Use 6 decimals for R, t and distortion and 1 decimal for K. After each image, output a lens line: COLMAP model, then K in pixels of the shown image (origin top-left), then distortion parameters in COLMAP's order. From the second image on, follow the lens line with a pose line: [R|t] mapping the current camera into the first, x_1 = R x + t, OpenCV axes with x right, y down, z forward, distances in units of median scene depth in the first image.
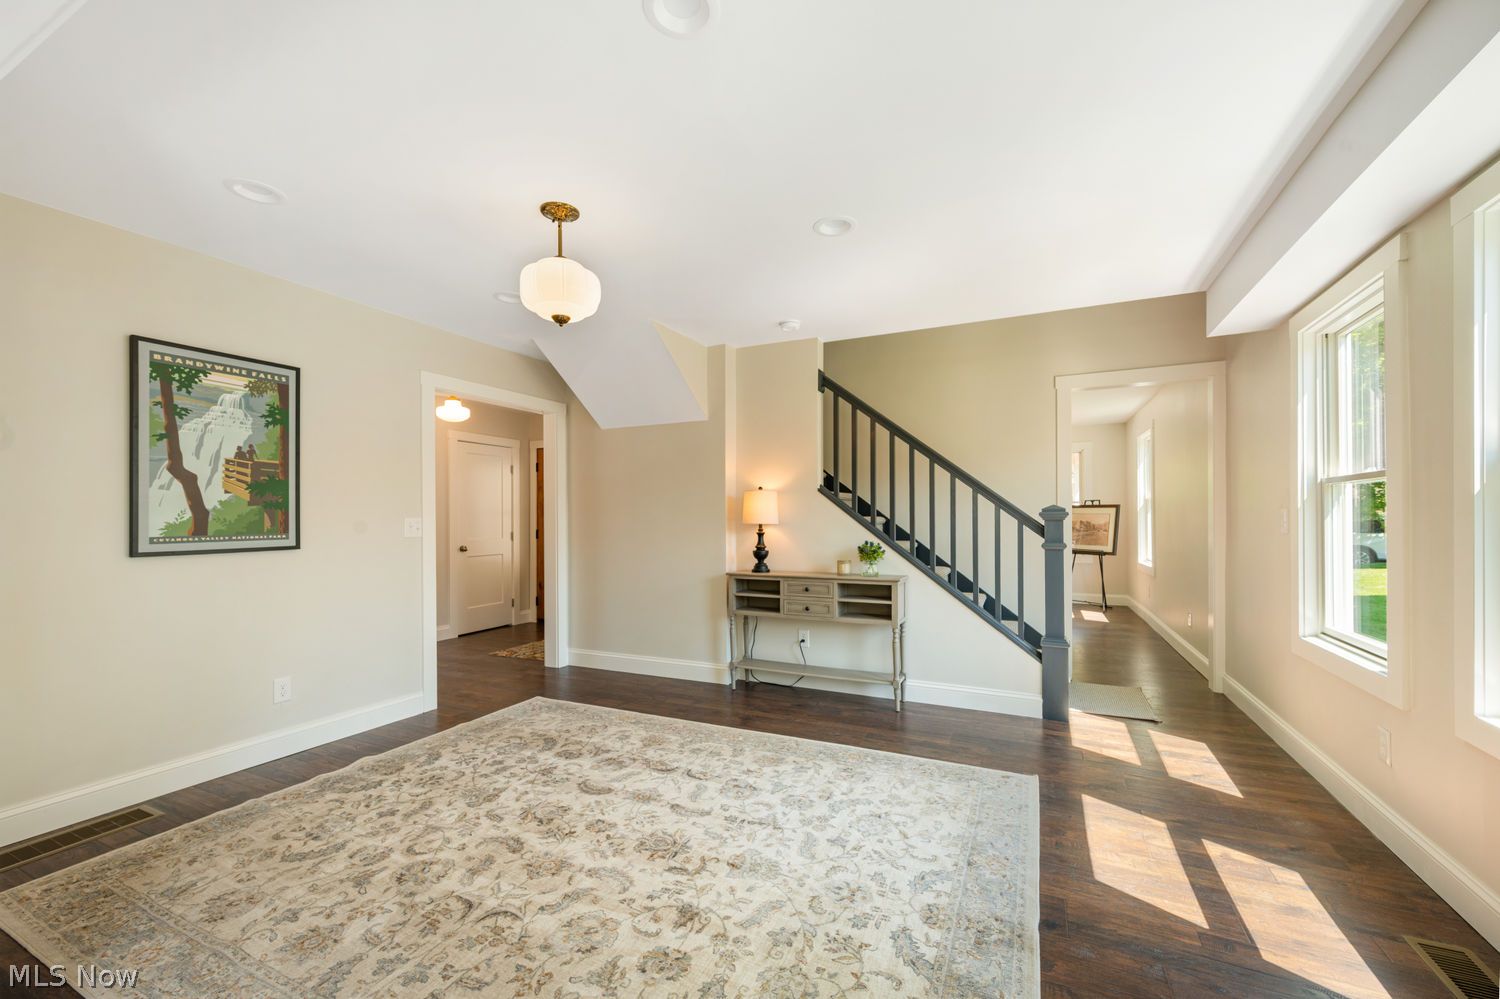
lens RADIAL K [[598.2, 0, 755.8], [0, 598.2, 513.7], [0, 0, 1]] dist [0.000114, -0.000022]
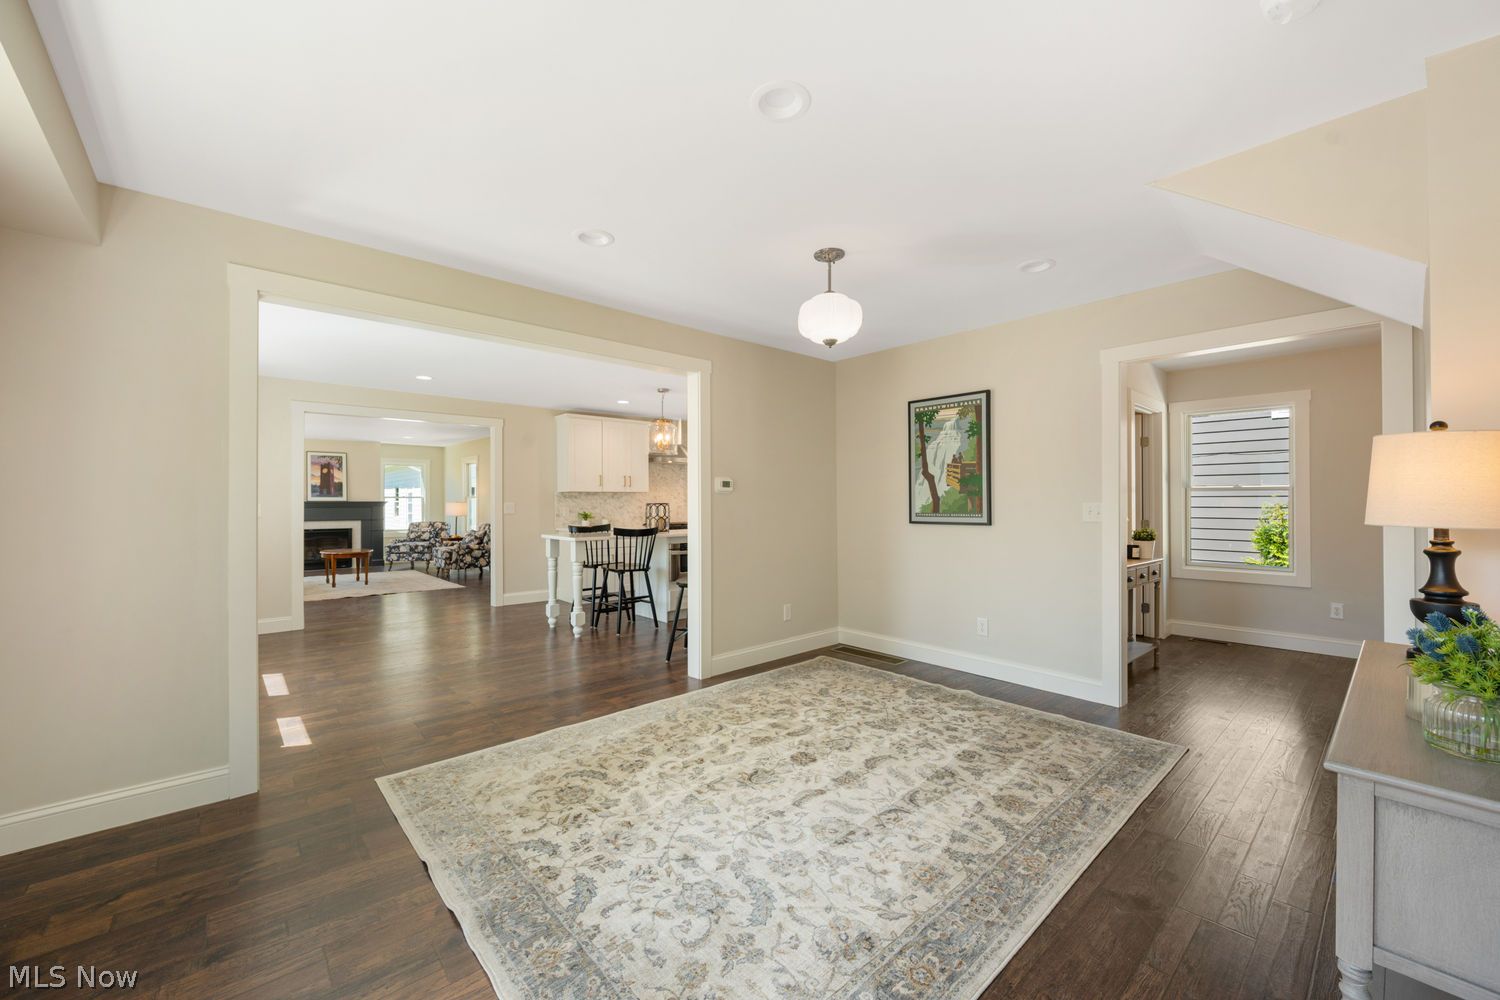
lens RADIAL K [[594.7, 0, 748.2], [0, 594.7, 500.6], [0, 0, 1]] dist [-0.001379, -0.000449]
pose [[-0.394846, 0.005922, -0.918728, 0.758203], [0.009251, 0.999954, 0.002470, -0.005492], [0.918701, -0.007524, -0.394882, 1.172158]]
